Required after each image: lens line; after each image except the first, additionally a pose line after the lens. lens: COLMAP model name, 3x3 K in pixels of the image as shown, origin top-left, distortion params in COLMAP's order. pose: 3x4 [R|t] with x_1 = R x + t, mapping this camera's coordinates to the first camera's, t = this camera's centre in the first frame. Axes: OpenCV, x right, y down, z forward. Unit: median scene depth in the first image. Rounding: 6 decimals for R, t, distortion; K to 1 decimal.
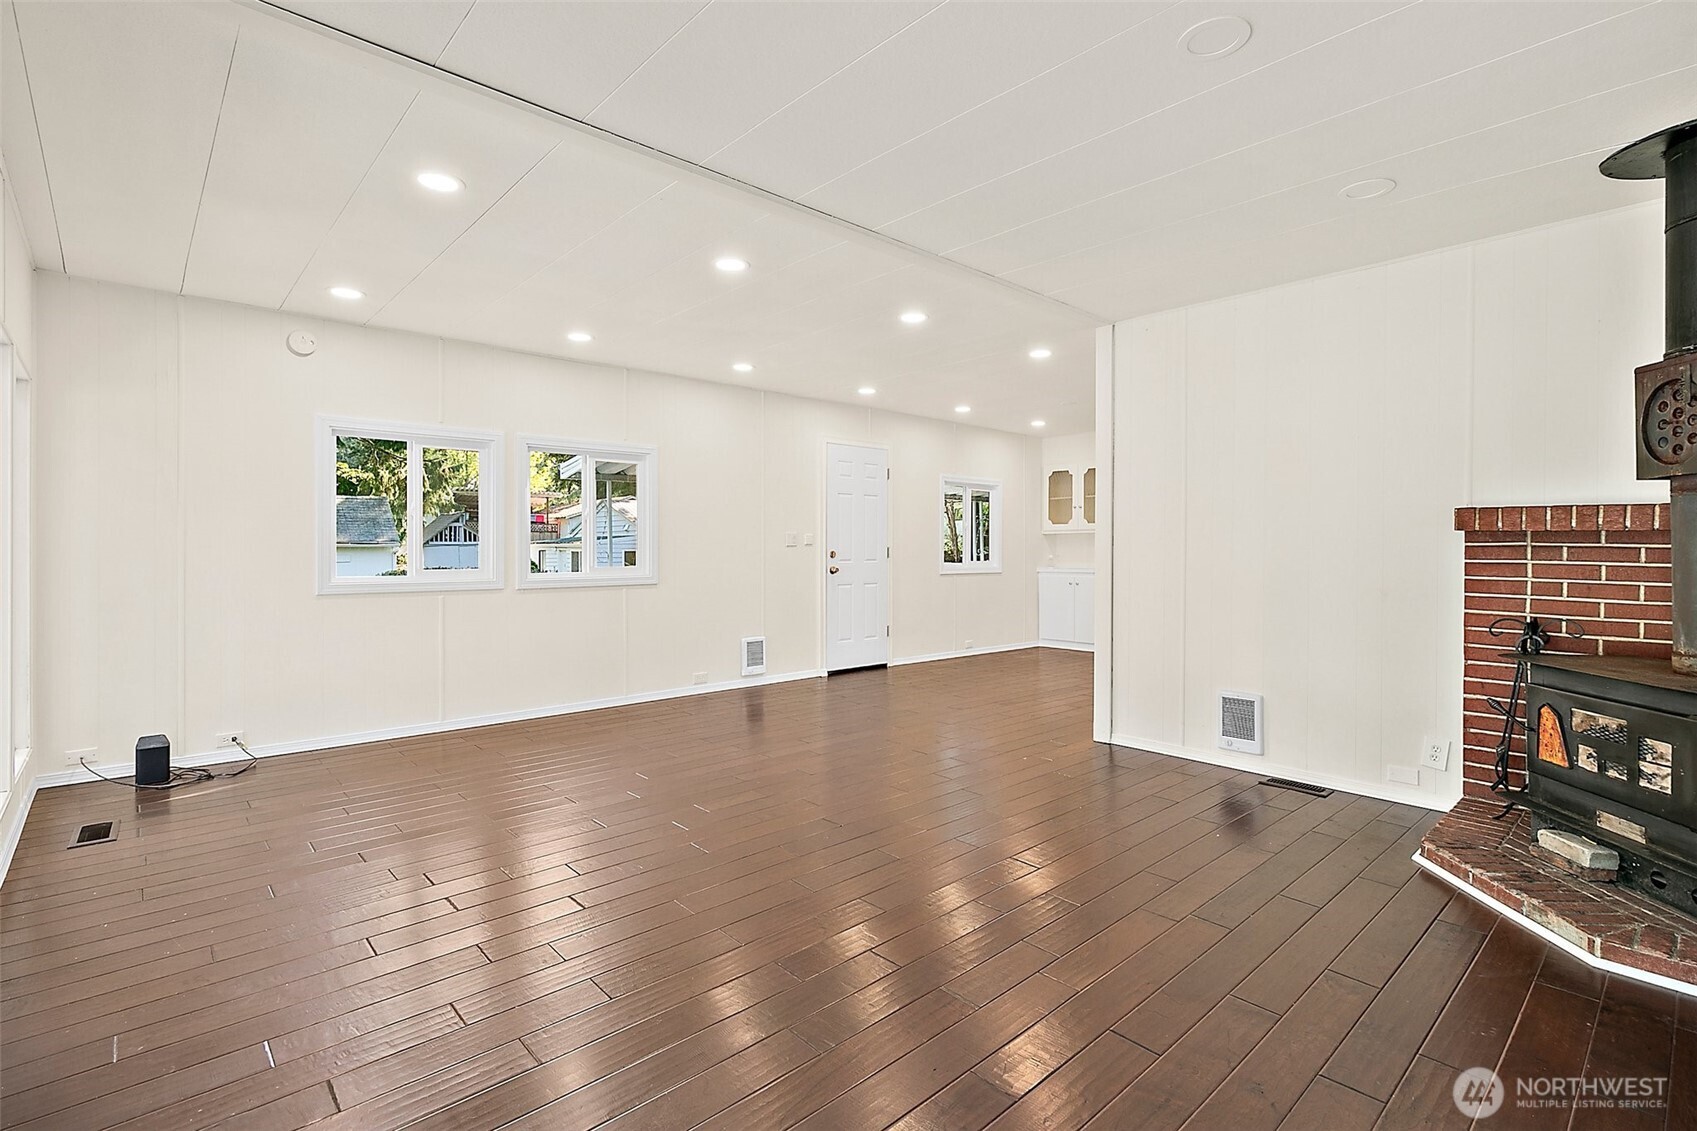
lens RADIAL K [[785.3, 0, 833.1], [0, 785.3, 546.9], [0, 0, 1]] dist [0.001797, 0.000600]
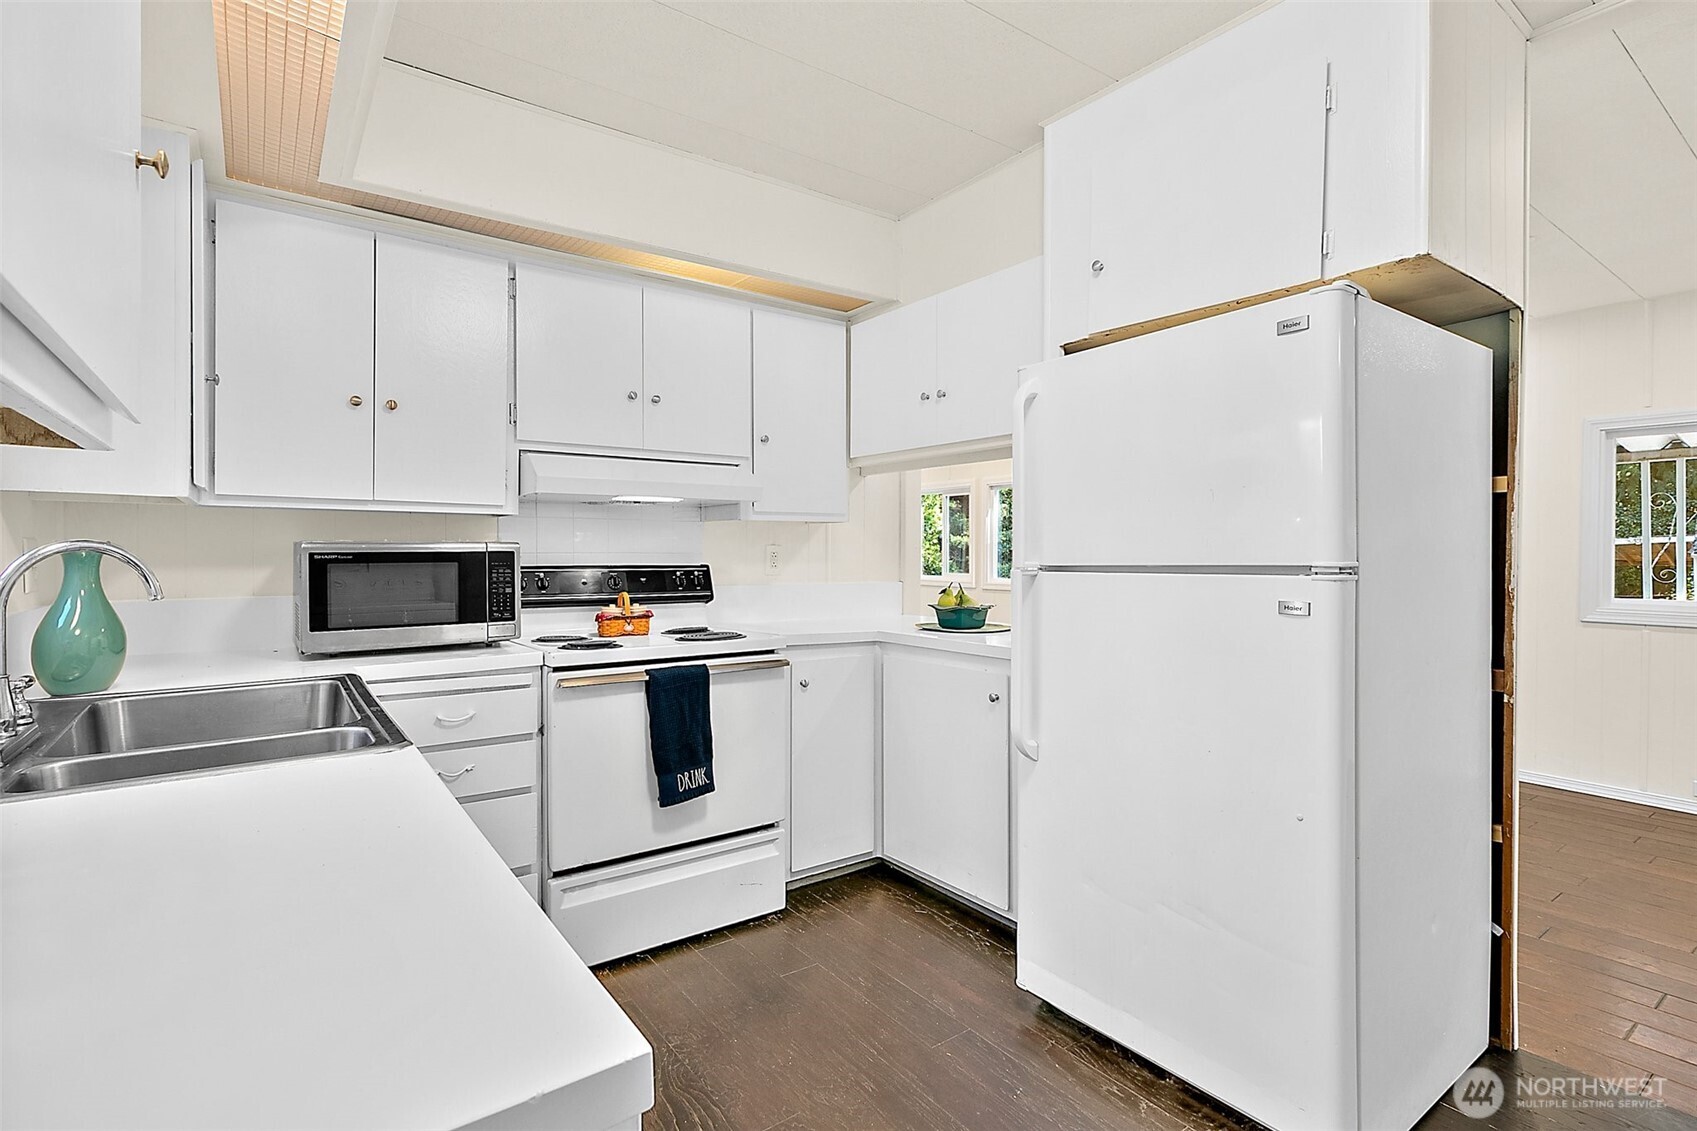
lens RADIAL K [[808.6, 0, 856.0], [0, 808.6, 556.5], [0, 0, 1]] dist [0.000078, 0.000003]
pose [[-0.085959, 0.004504, -0.996289, 2.058289], [-0.004243, 0.999979, 0.004887, -0.020362], [0.996290, 0.004647, -0.085938, 1.768539]]
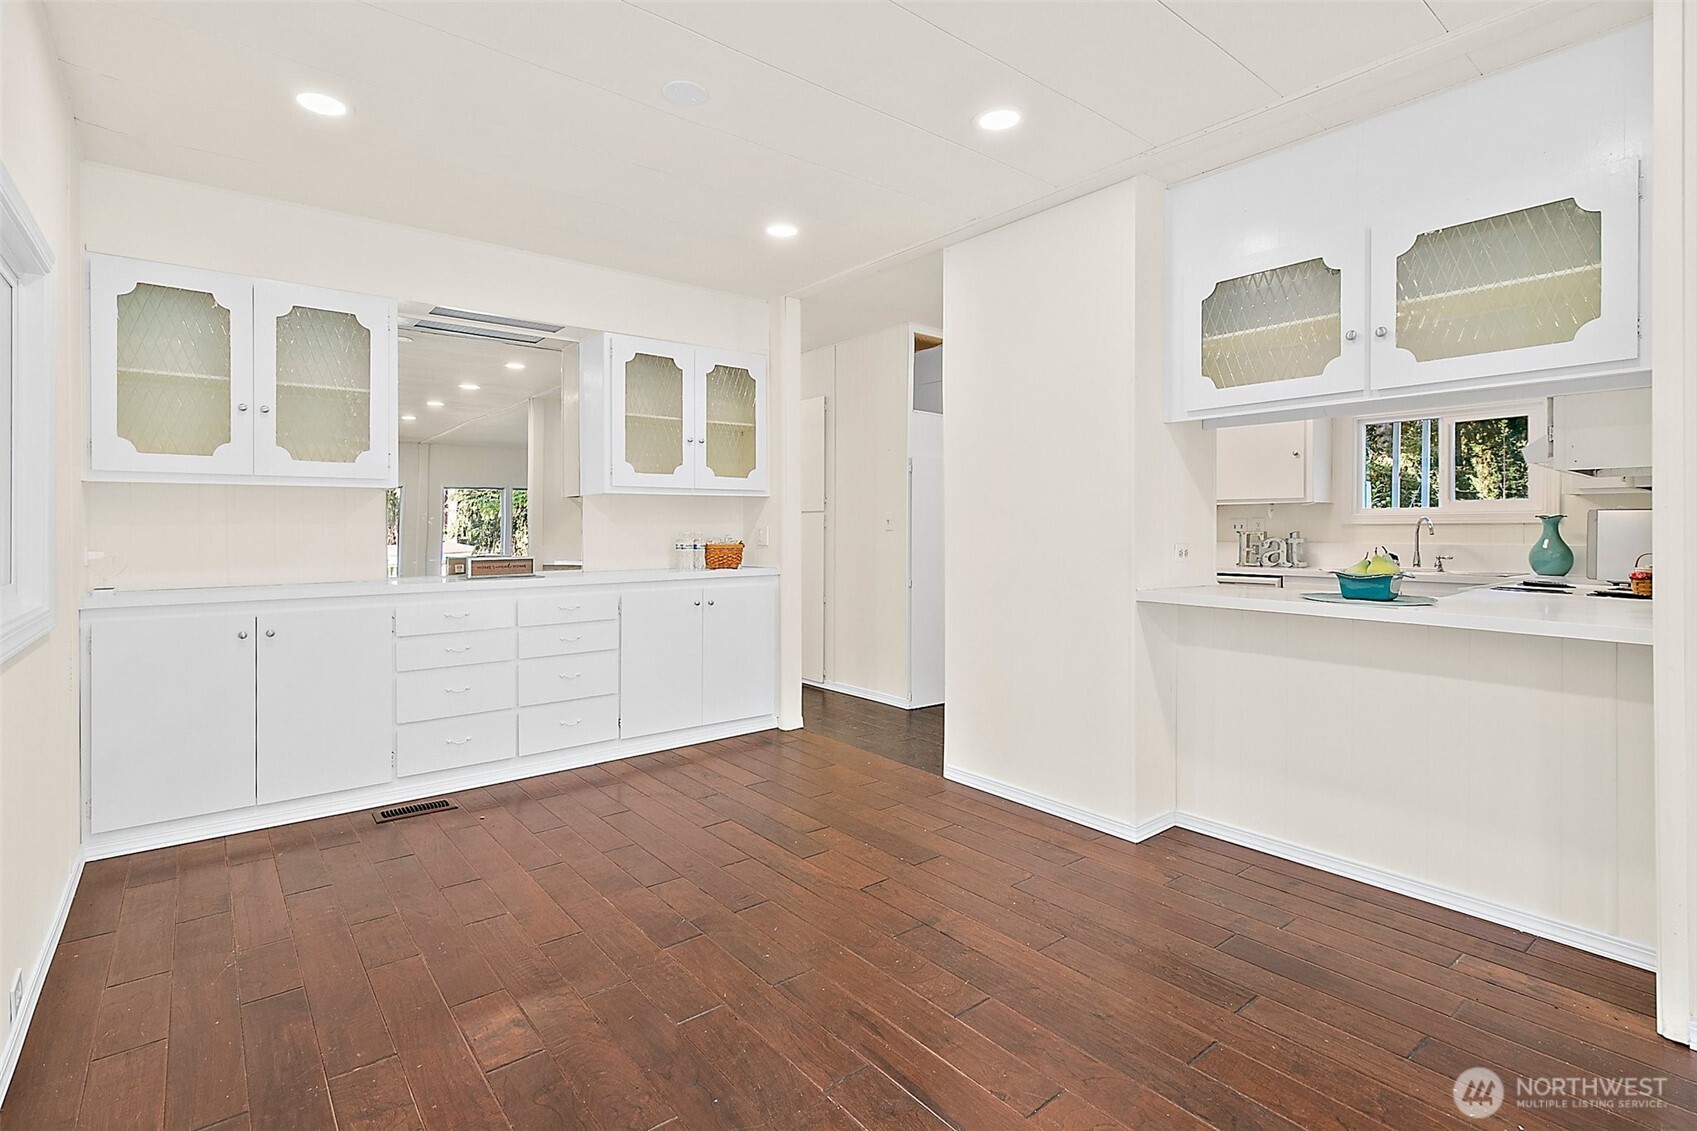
lens RADIAL K [[800.6, 0, 847.5], [0, 800.6, 535.9], [0, 0, 1]] dist [0.001438, 0.000659]
pose [[0.039323, -0.008136, 0.999193, -0.089969], [-0.002573, 0.999963, 0.008244, 0.003506], [-0.999223, -0.002895, 0.039300, 2.412785]]
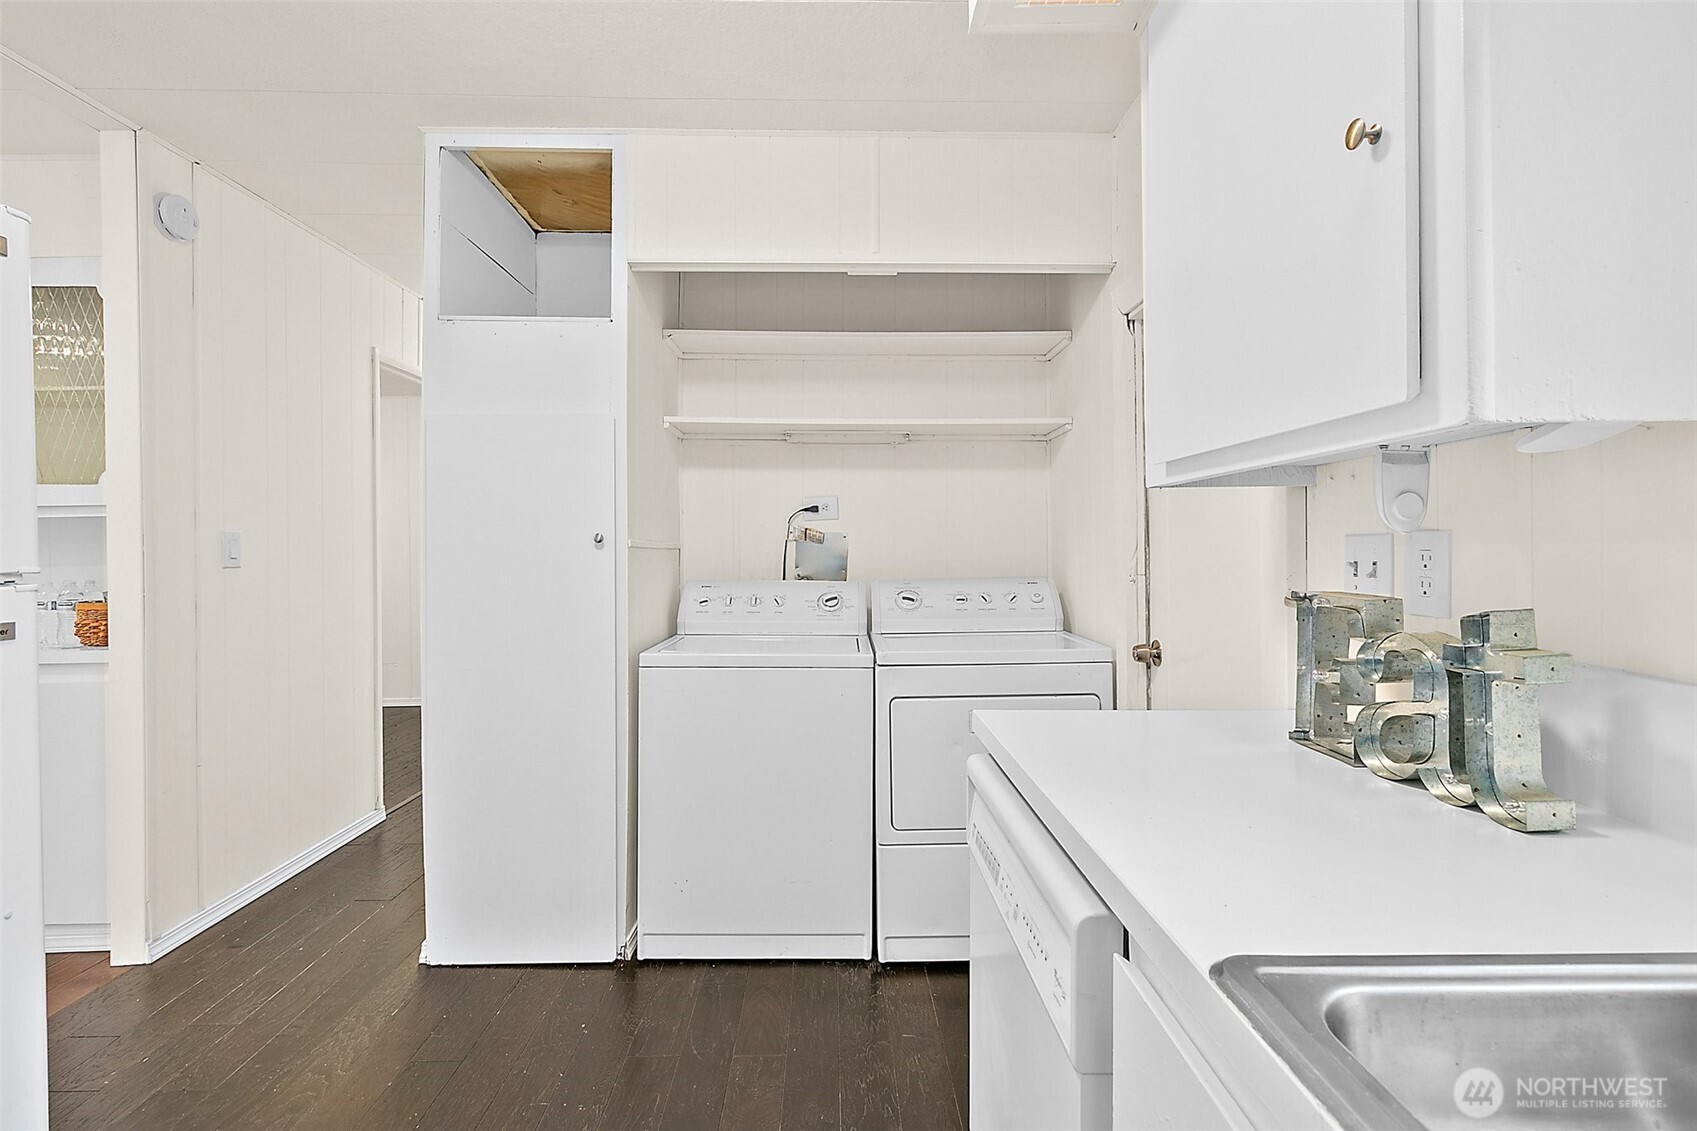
lens RADIAL K [[810.2, 0, 830.7], [0, 810.2, 547.2], [0, 0, 1]] dist [0.001873, -0.000380]
pose [[0.652033, -0.005623, 0.758169, 1.416034], [0.009536, 0.999954, -0.000785, -0.020830], [-0.758130, 0.007742, 0.652057, 1.421739]]
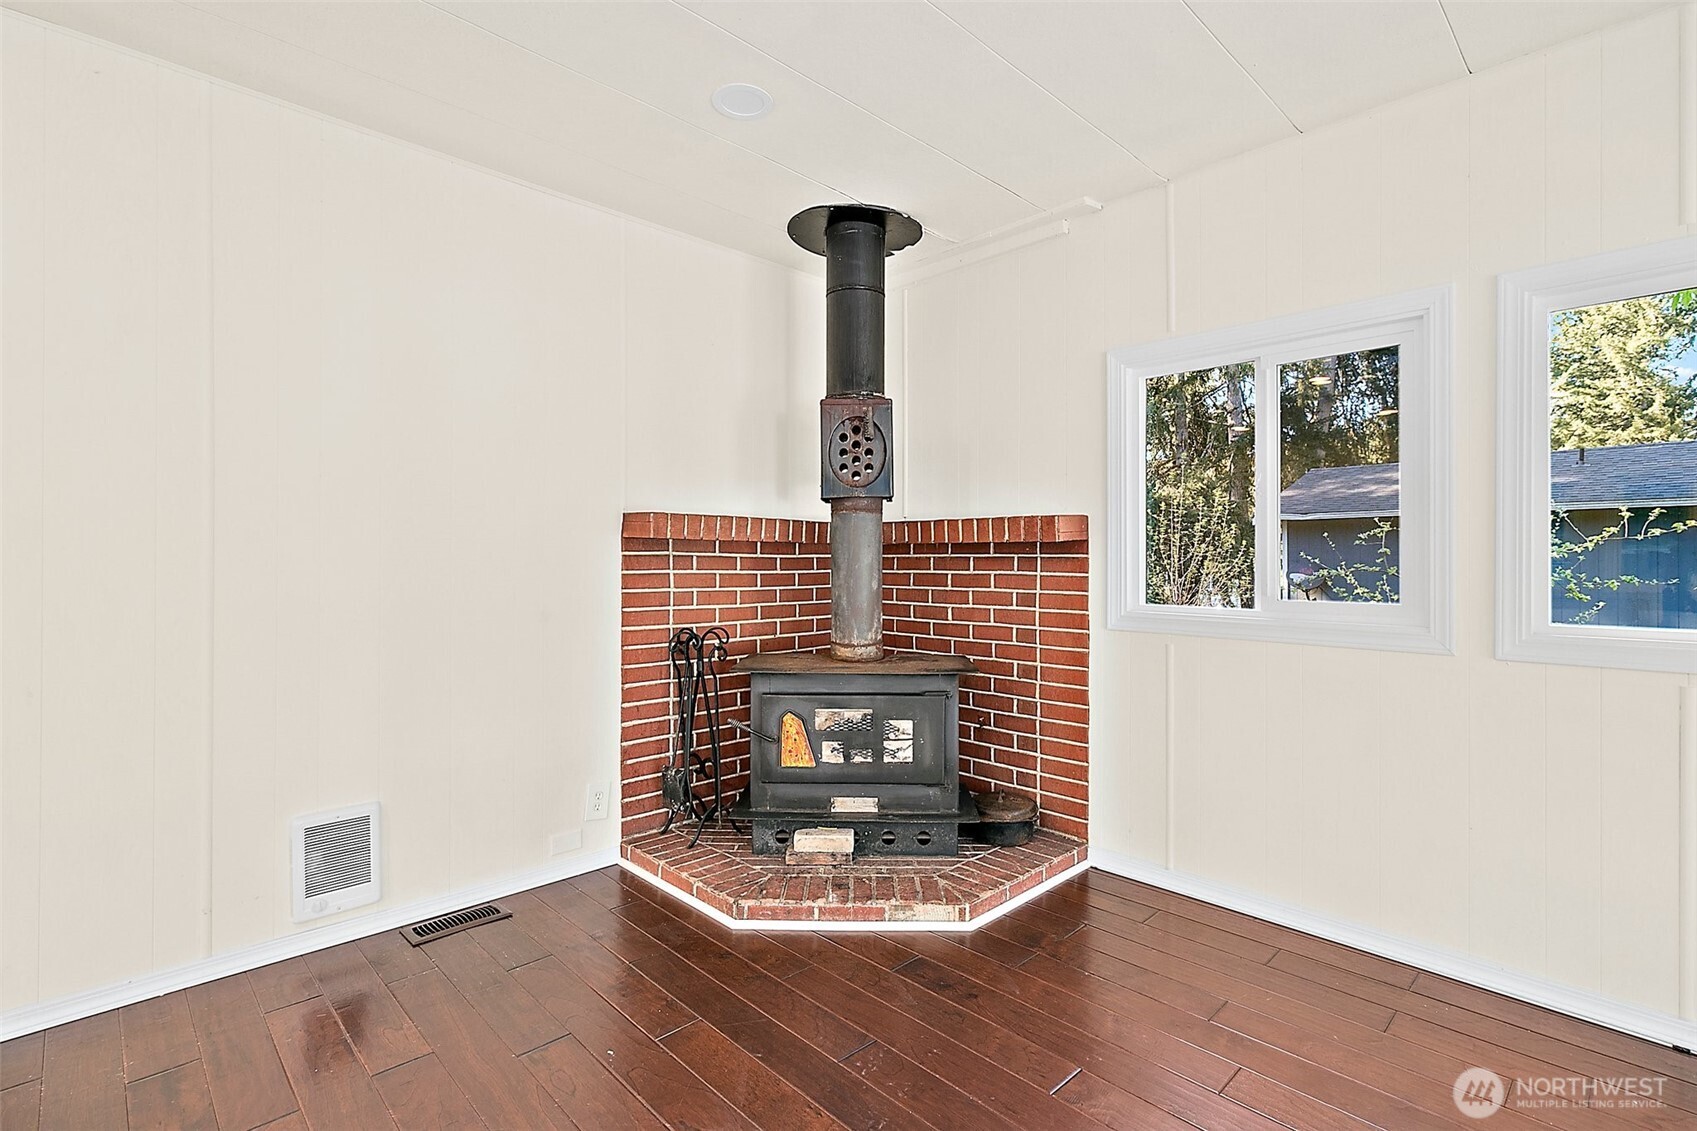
lens RADIAL K [[791.3, 0, 848.8], [0, 791.3, 556.6], [0, 0, 1]] dist [0.001367, 0.000092]
pose [[-0.050689, -0.002572, 0.998711, -0.121302], [-0.001164, 0.999996, 0.002516, -0.002797], [-0.998714, -0.001035, -0.050692, 0.987117]]
